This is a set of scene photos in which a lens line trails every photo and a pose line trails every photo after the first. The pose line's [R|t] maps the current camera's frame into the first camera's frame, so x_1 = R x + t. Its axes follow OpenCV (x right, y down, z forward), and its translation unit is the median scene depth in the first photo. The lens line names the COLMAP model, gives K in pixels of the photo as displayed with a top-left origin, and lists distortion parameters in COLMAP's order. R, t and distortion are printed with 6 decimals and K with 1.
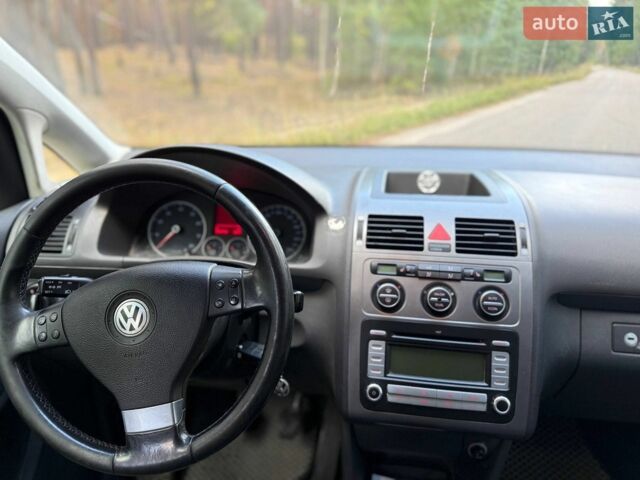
lens RADIAL K [[454.5, 0, 320.0], [0, 454.5, 240.0], [0, 0, 1]] dist [0.084543, -0.157870]
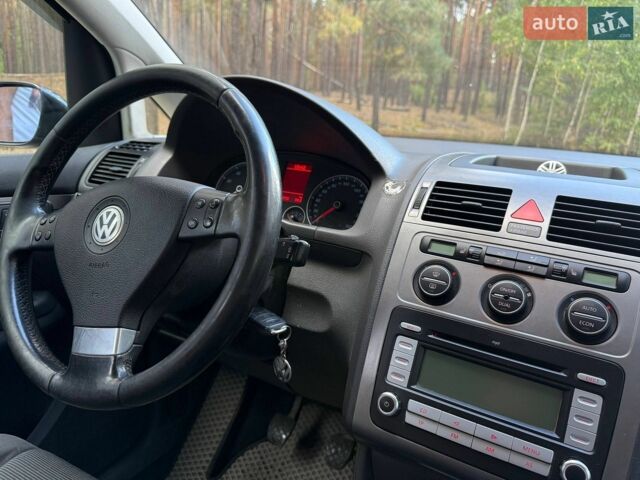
lens RADIAL K [[454.5, 0, 320.0], [0, 454.5, 240.0], [0, 0, 1]] dist [0.084543, -0.157870]
pose [[0.926457, 0.152615, -0.344073, 0.223167], [-0.187640, 0.979690, -0.070697, 0.144871], [0.326295, 0.130059, 0.936278, 0.241082]]
